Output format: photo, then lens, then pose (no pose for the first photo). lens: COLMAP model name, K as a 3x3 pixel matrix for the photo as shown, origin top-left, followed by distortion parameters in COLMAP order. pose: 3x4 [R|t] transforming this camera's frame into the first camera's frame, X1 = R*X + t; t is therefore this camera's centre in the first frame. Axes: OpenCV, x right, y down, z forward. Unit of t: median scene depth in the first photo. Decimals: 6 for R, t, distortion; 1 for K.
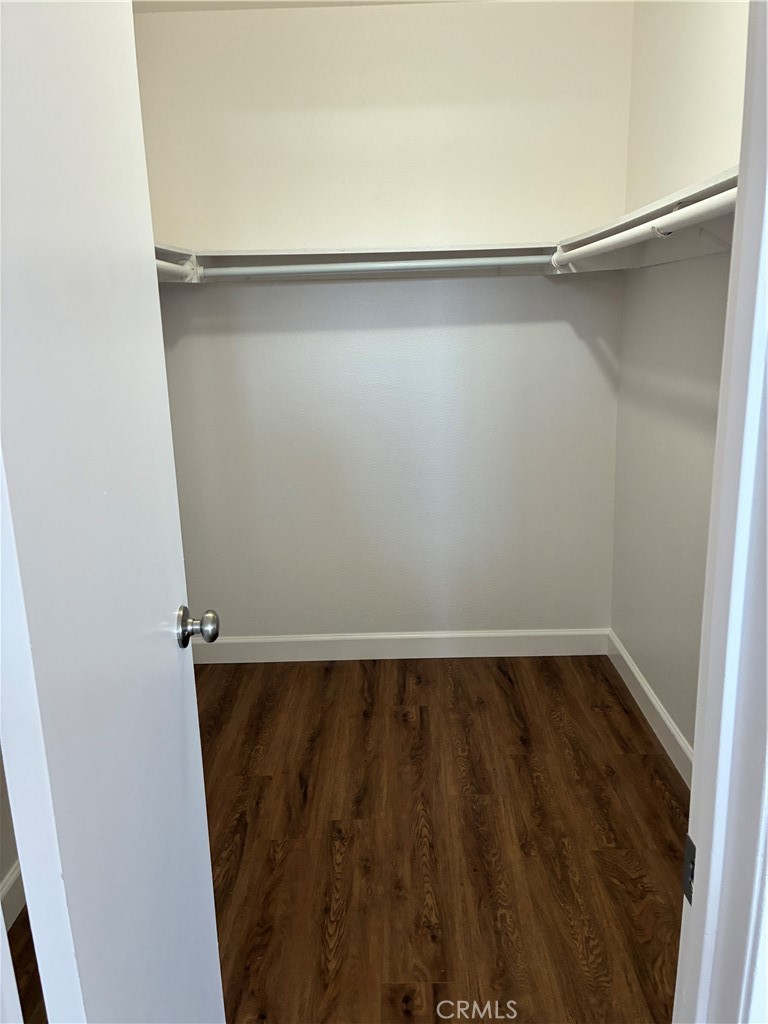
lens RADIAL K [[768.7, 0, 384.1], [0, 768.7, 512.3], [0, 0, 1]] dist [-0.006278, -0.002859]
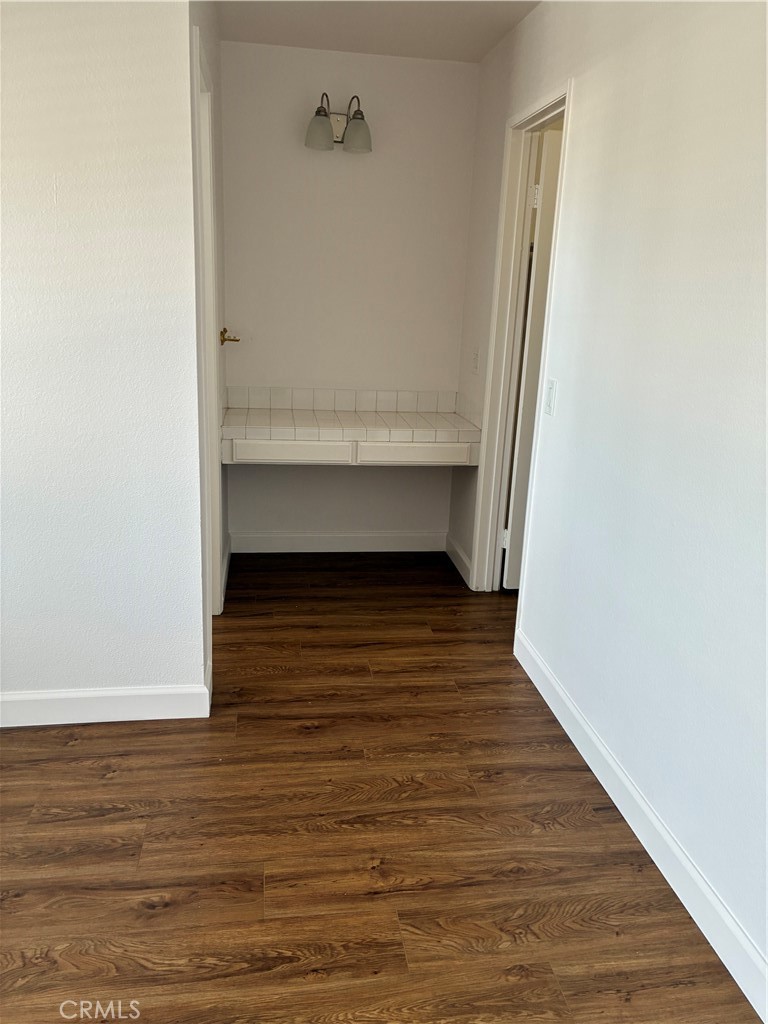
lens RADIAL K [[768.7, 0, 384.1], [0, 768.7, 513.1], [0, 0, 1]] dist [-0.006278, -0.002859]
pose [[-0.168230, -0.218149, 0.961306, -0.476854], [0.212121, 0.944347, 0.251422, -0.119916], [-0.962654, 0.246210, -0.112594, 0.663595]]
